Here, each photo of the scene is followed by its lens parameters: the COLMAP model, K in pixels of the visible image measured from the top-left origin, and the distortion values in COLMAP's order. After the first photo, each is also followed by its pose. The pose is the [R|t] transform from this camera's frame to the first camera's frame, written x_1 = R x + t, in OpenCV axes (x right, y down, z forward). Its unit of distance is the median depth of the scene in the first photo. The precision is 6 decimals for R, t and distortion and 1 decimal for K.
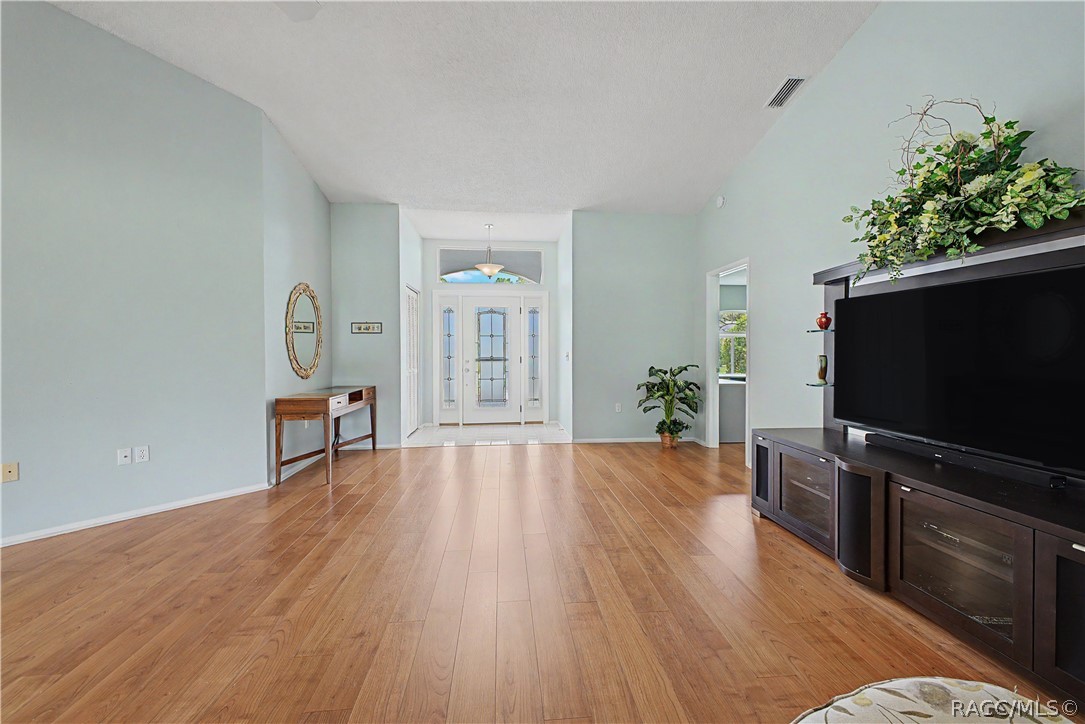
lens RADIAL K [[430.7, 0, 542.5], [0, 430.7, 362.0], [0, 0, 1]] dist [0.007097, -0.001005]
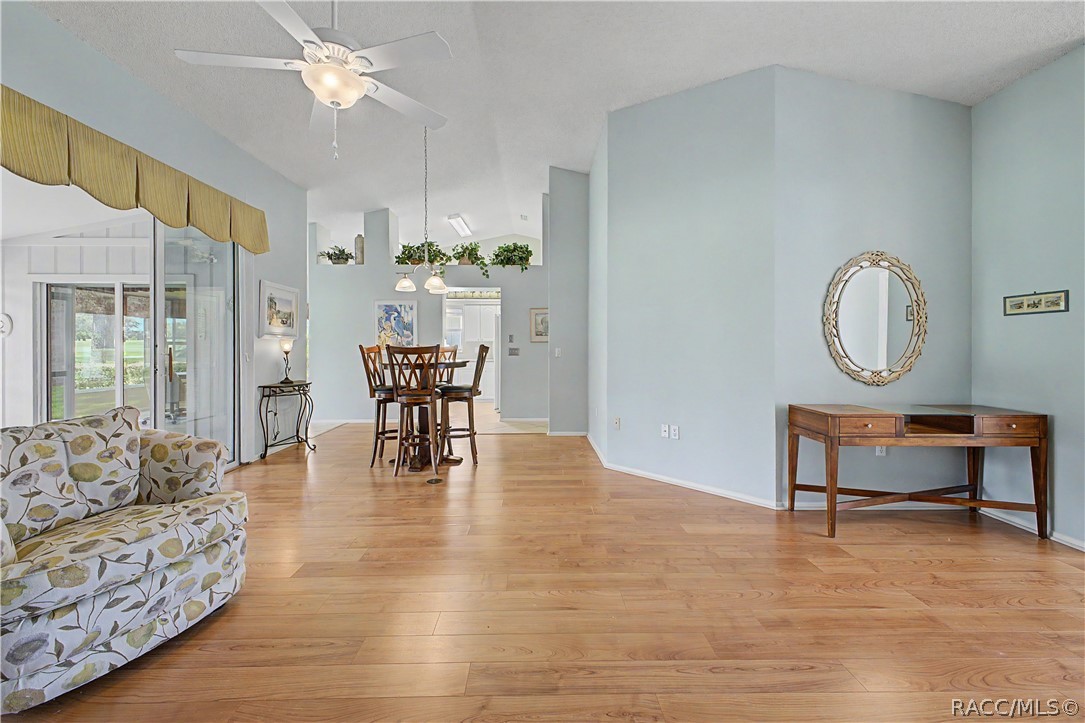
lens RADIAL K [[435.2, 0, 543.6], [0, 435.2, 344.4], [0, 0, 1]] dist [0.007760, -0.000986]
pose [[-0.069968, 0.000702, -0.997549, 0.179027], [-0.027701, 0.999613, 0.002646, -0.013289], [0.997165, 0.027818, -0.069921, 0.443298]]
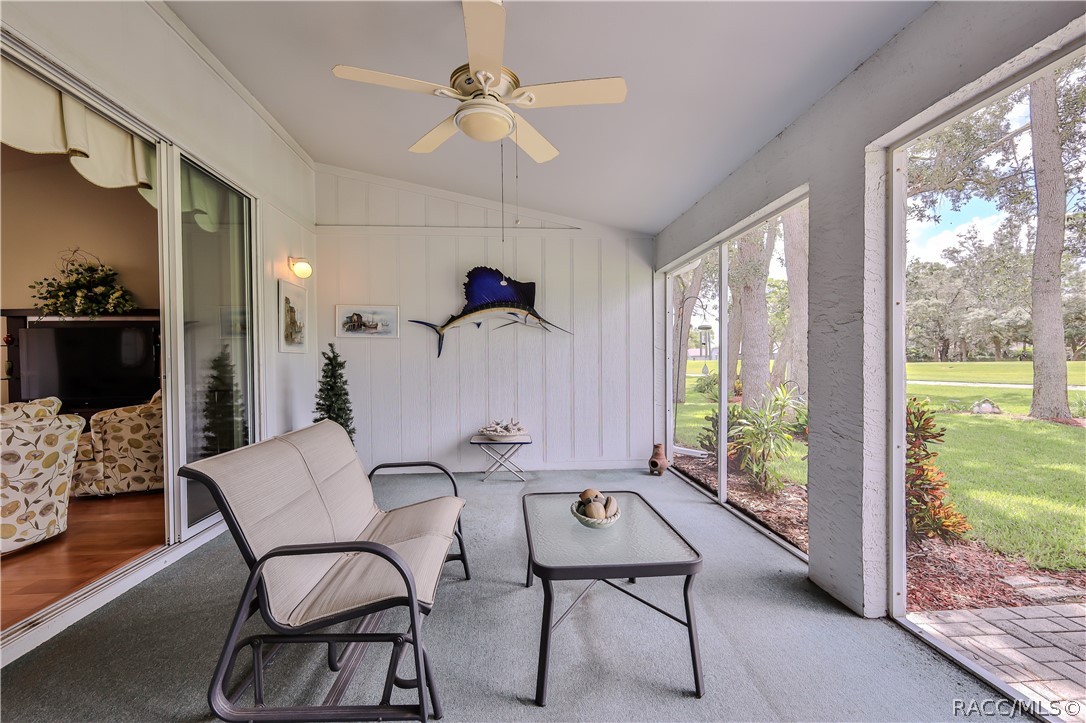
lens RADIAL K [[475.5, 0, 543.0], [0, 475.5, 361.5], [0, 0, 1]] dist [0.004024, 0.000100]
pose [[0.013947, 0.003335, 0.999897, -0.629818], [0.038609, 0.999247, -0.003872, 0.041094], [-0.999157, 0.038659, 0.013808, -0.581023]]
